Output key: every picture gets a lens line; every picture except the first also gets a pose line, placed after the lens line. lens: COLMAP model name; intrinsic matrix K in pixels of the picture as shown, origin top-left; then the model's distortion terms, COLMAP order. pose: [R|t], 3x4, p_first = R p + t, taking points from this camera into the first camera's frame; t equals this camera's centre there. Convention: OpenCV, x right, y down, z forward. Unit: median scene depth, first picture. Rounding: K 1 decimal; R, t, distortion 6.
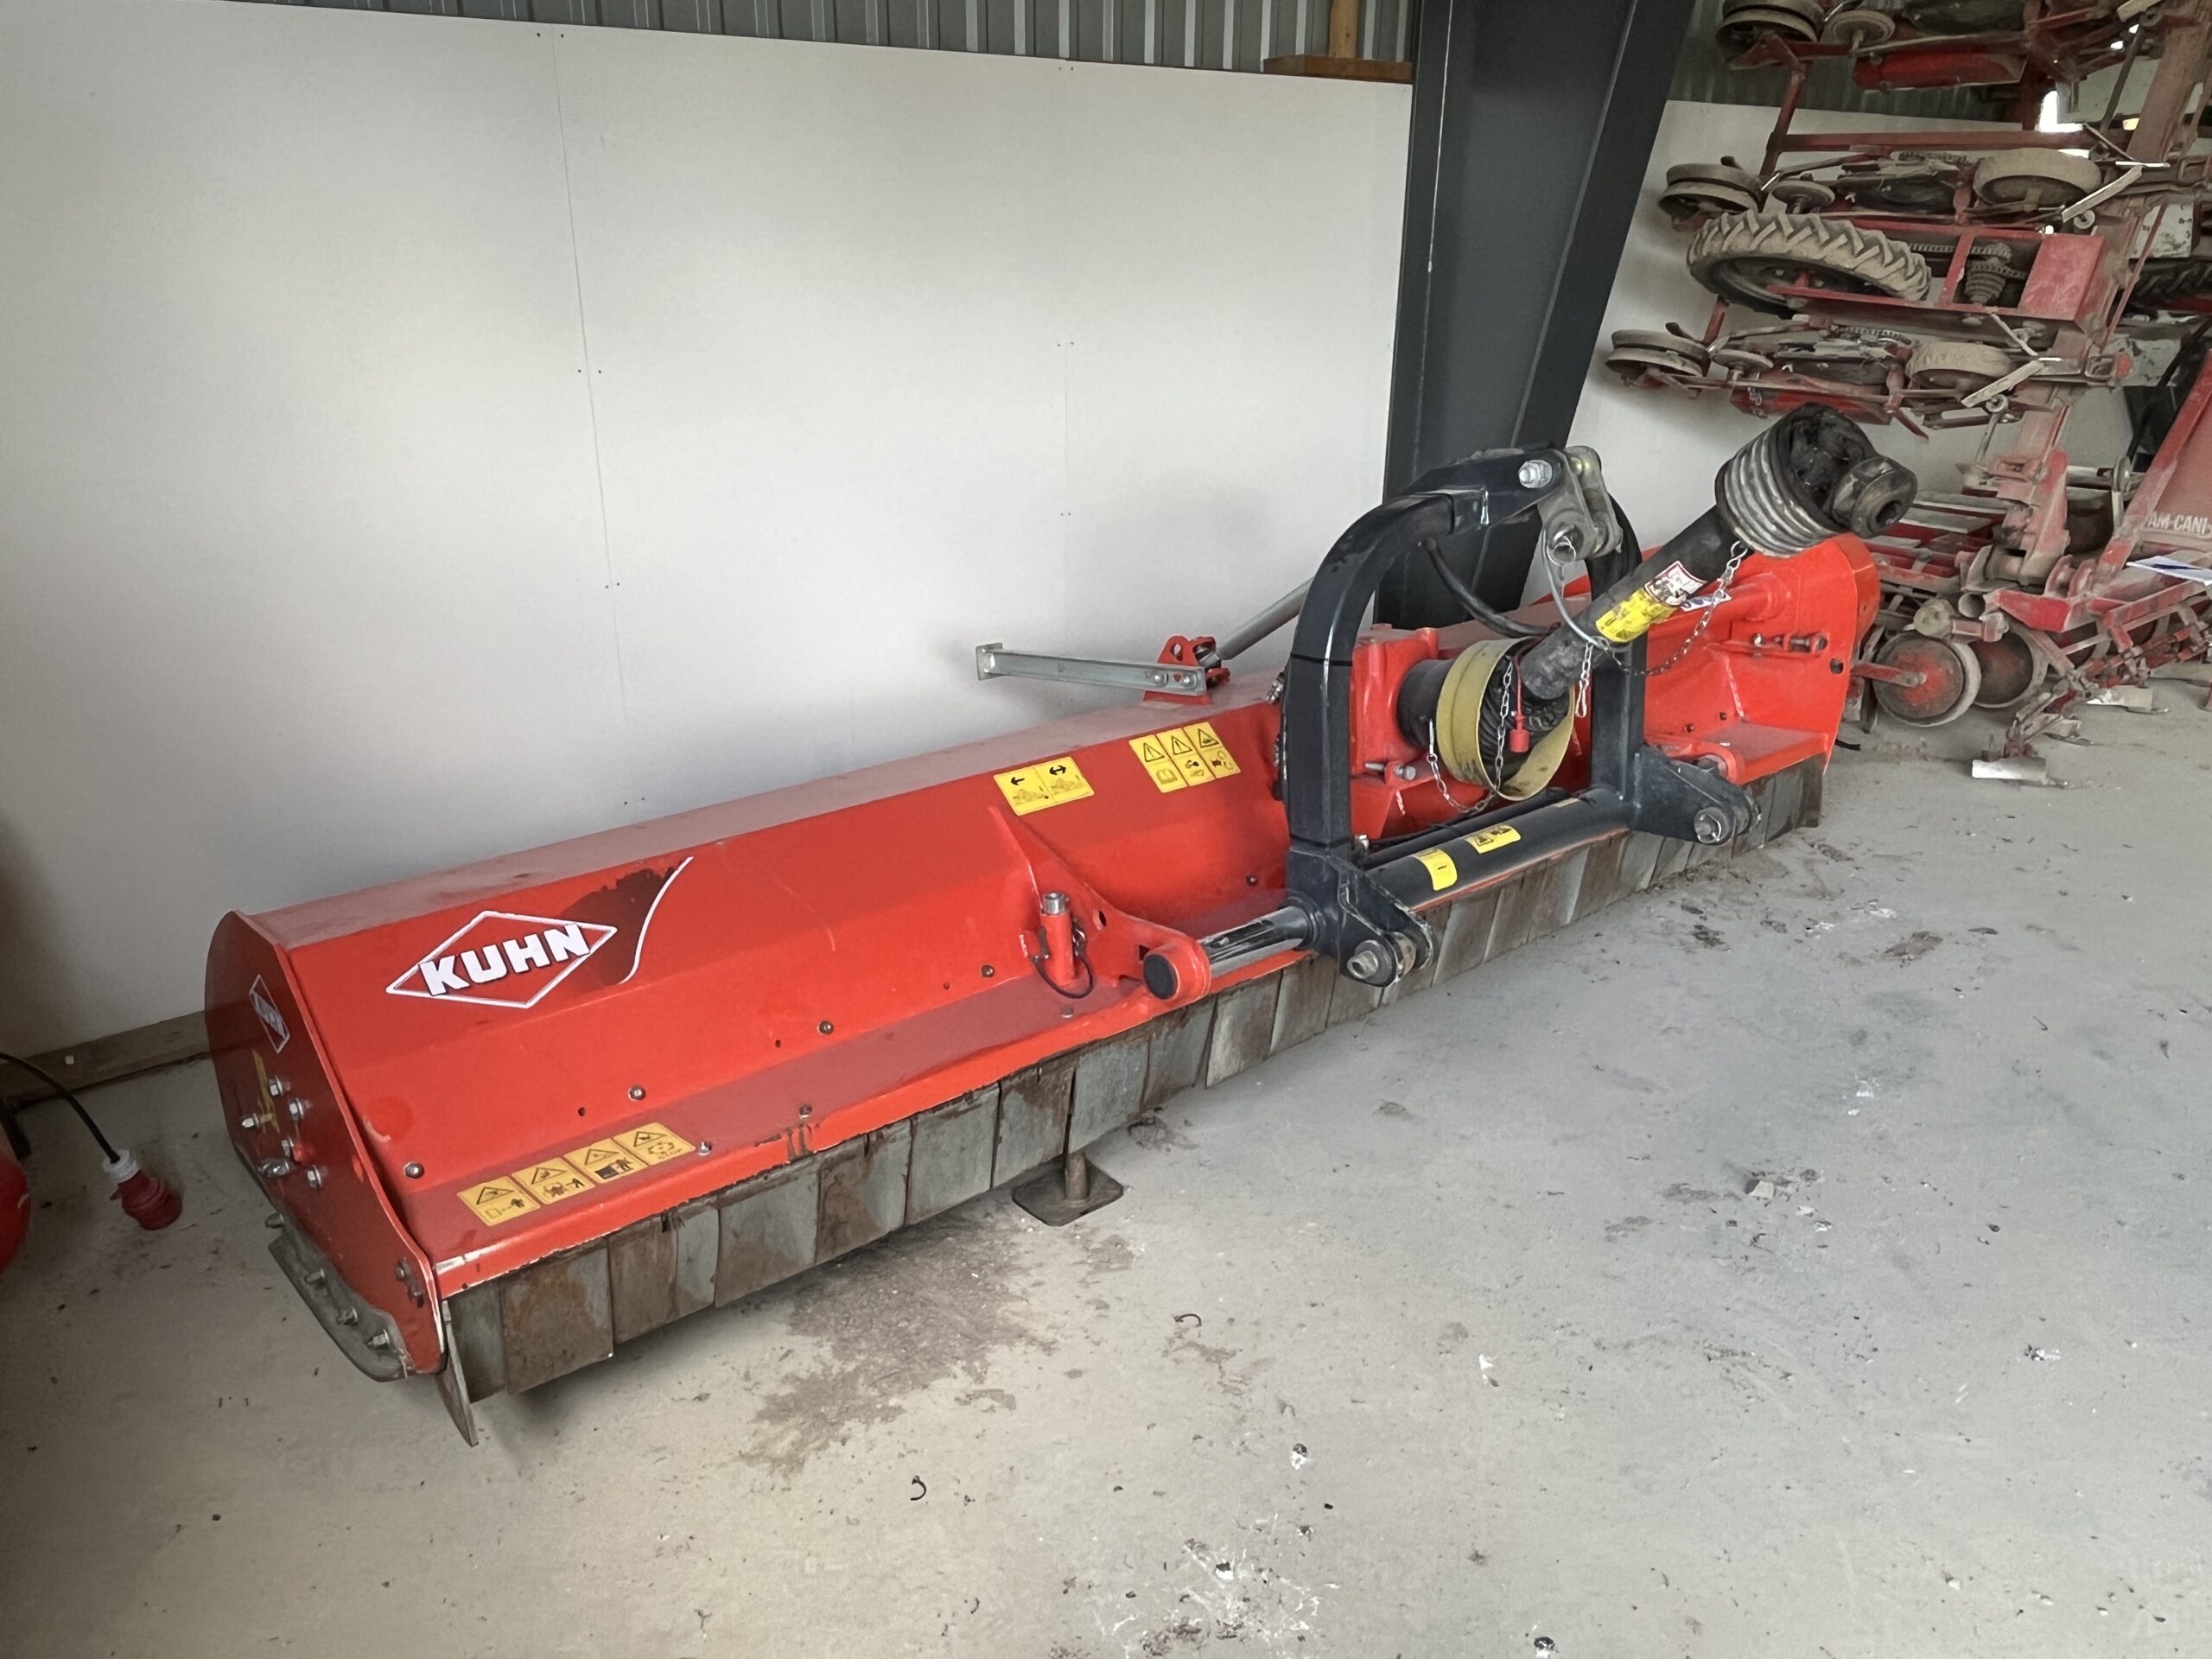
lens RADIAL K [[1572.0, 0, 1078.8], [0, 1572.0, 845.7], [0, 0, 1]] dist [0.006776, -0.013313]
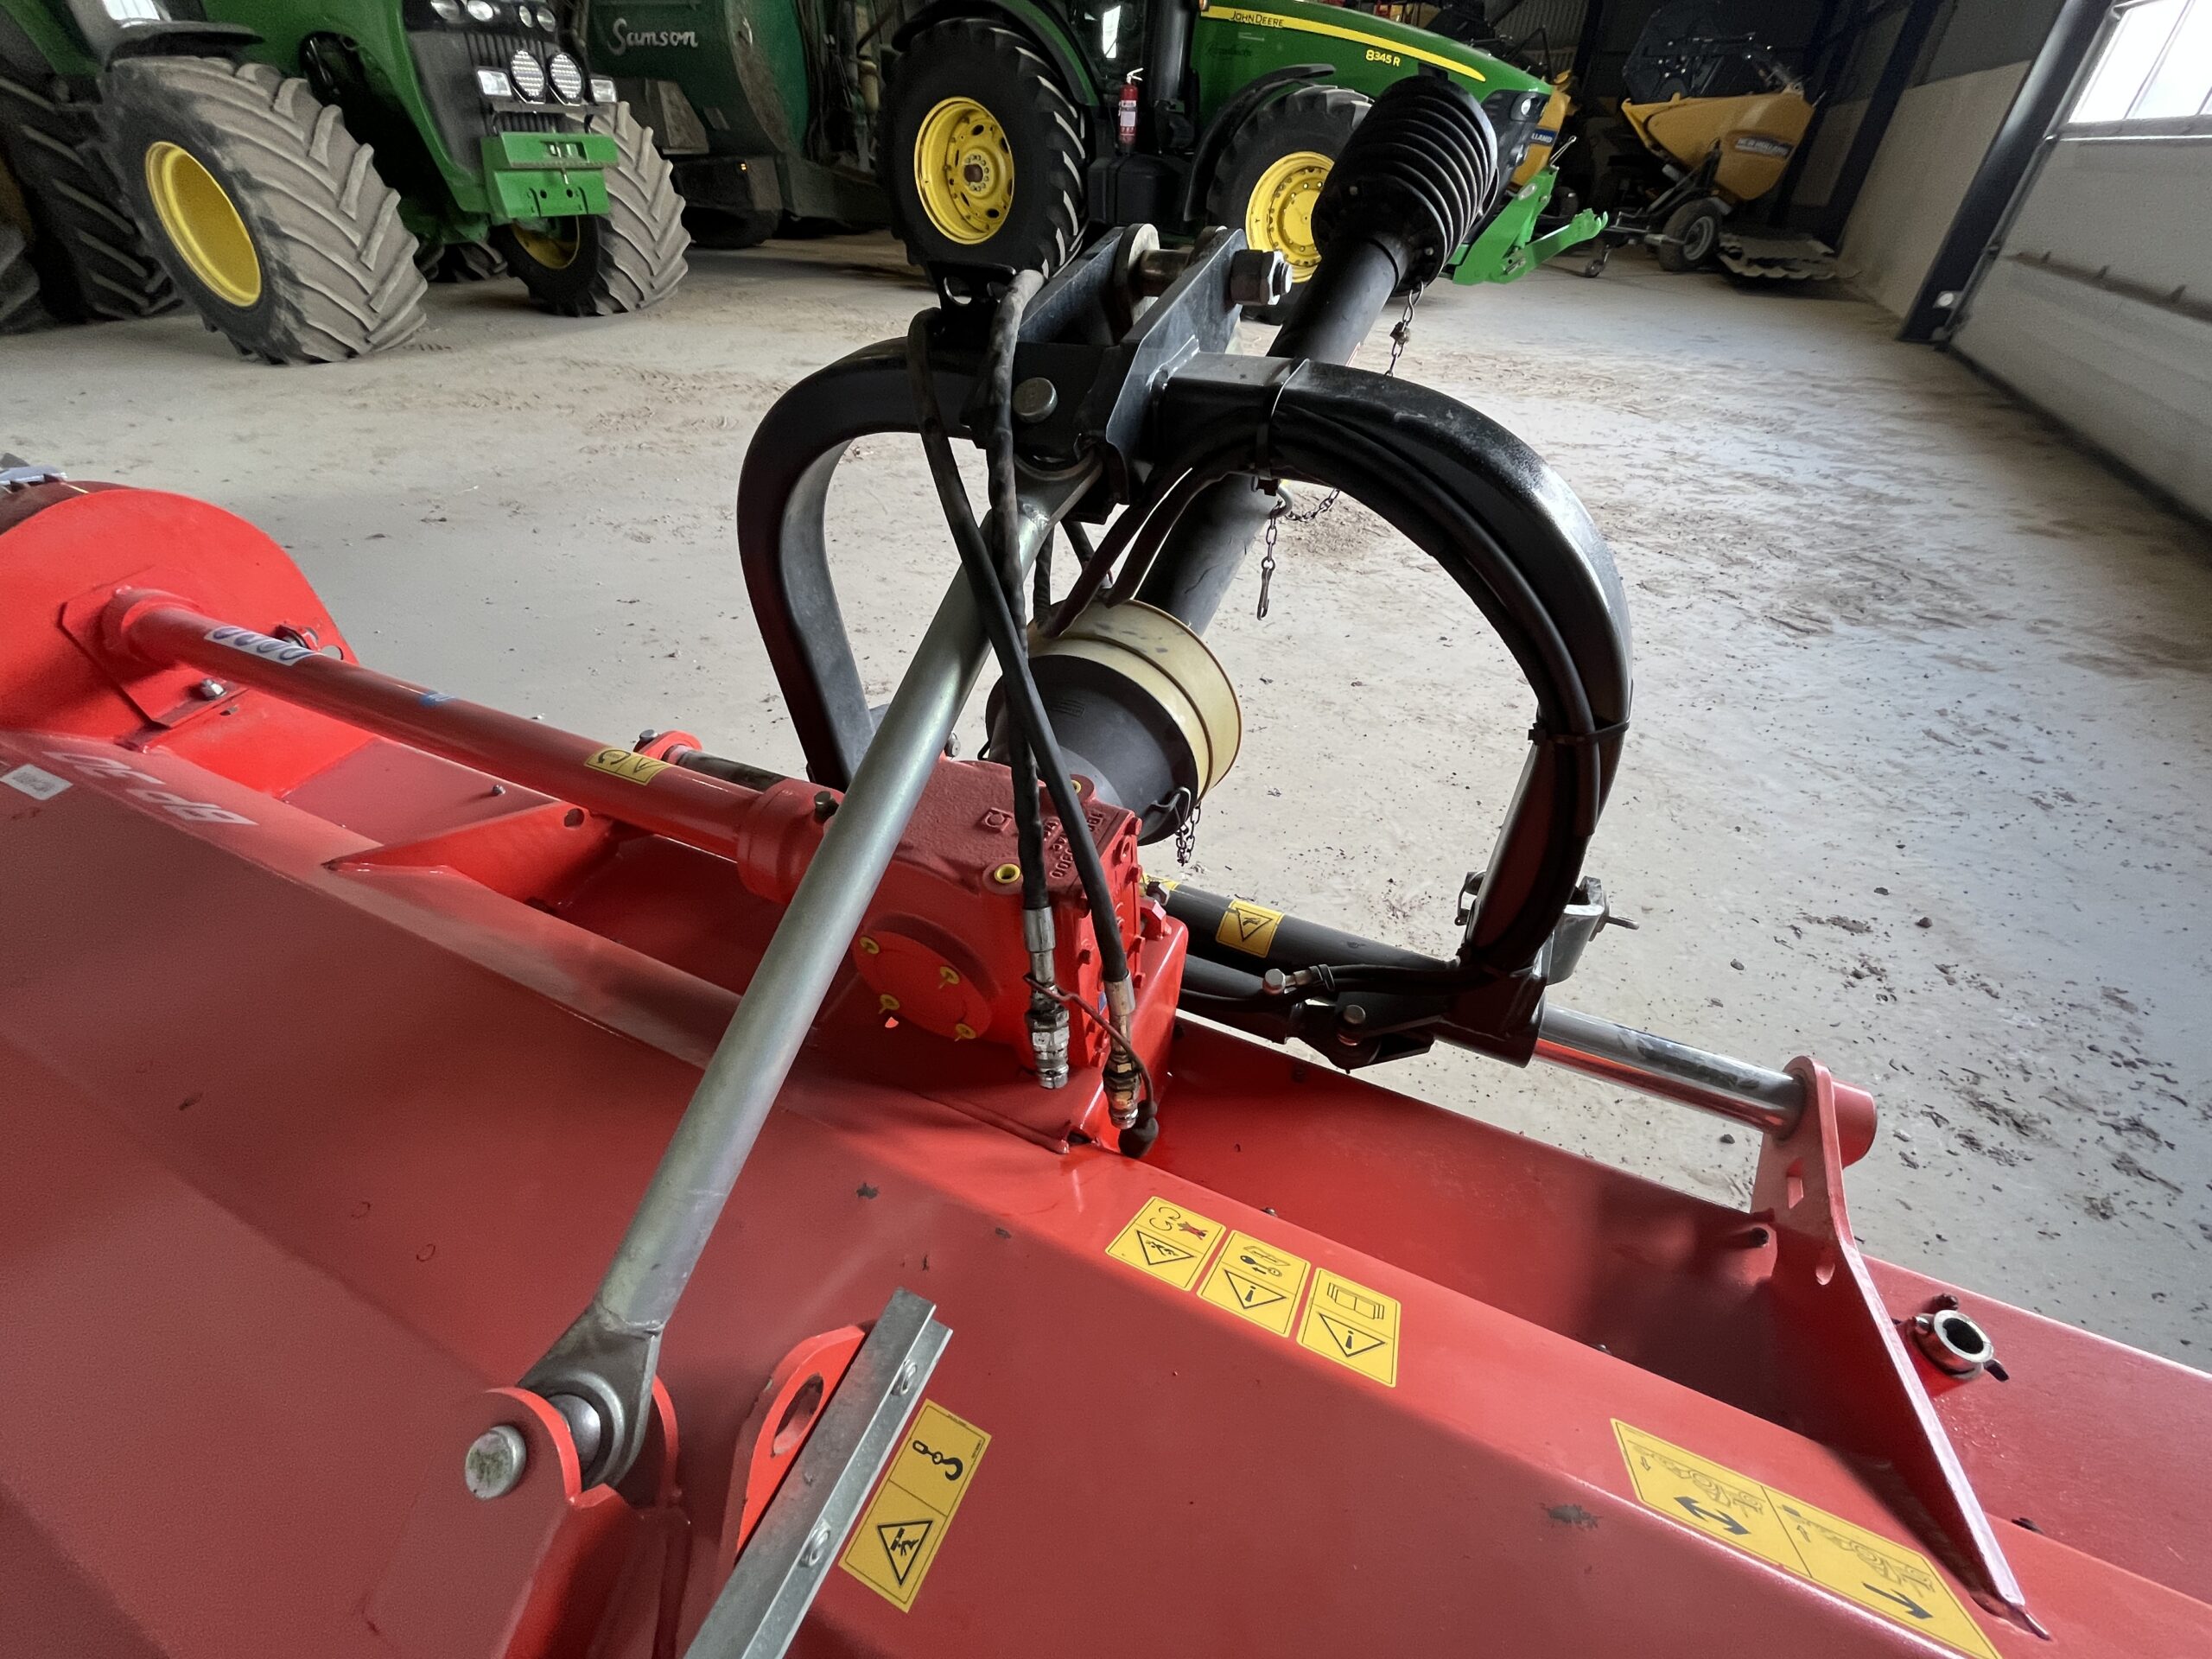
lens RADIAL K [[897.9, 0, 1089.0], [0, 897.9, 835.2], [0, 0, 1]] dist [-0.004402, 0.000260]
pose [[-0.416502, -0.560696, 0.715644, -0.012112], [0.336398, 0.636253, 0.694276, -0.299620], [-0.844608, 0.529908, -0.076384, 1.012239]]
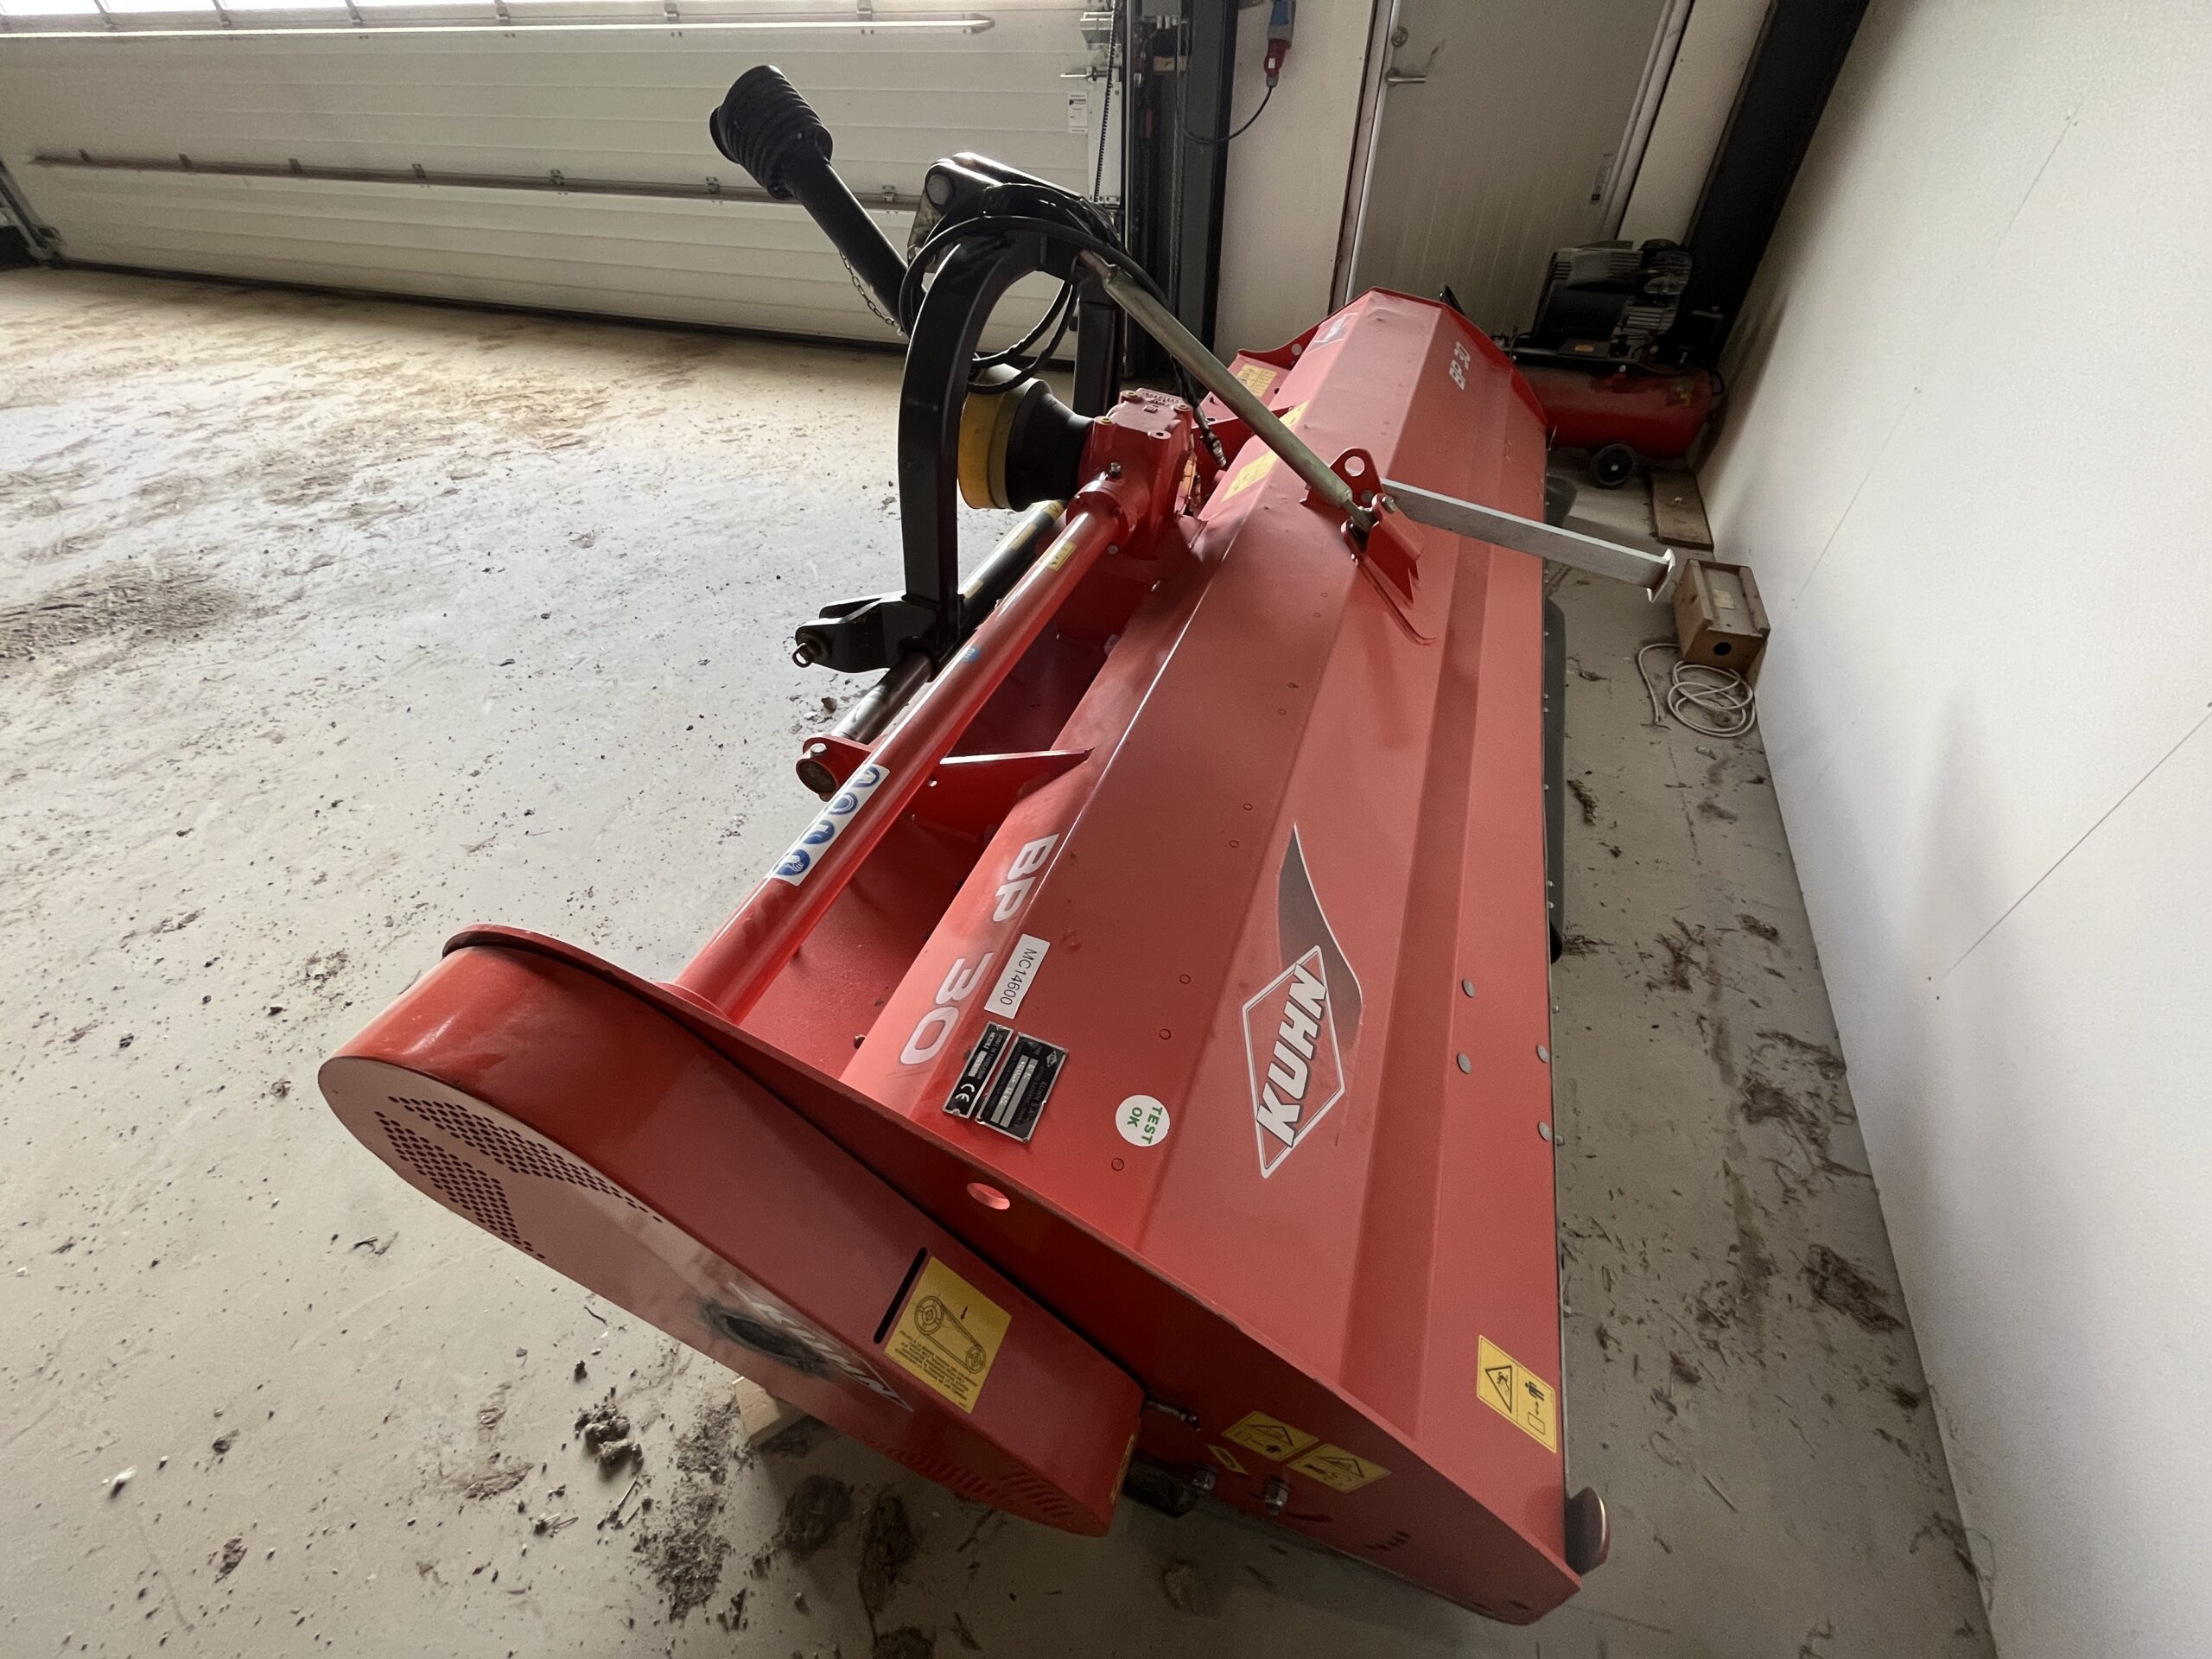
lens RADIAL K [[897.9, 0, 1097.3], [0, 897.9, 838.1], [0, 0, 1]] dist [-0.004402, 0.000260]
pose [[-0.863298, 0.350285, -0.363341, 0.536682], [-0.182891, 0.453861, 0.872102, -0.522878], [0.470391, 0.819335, -0.327753, 1.431145]]
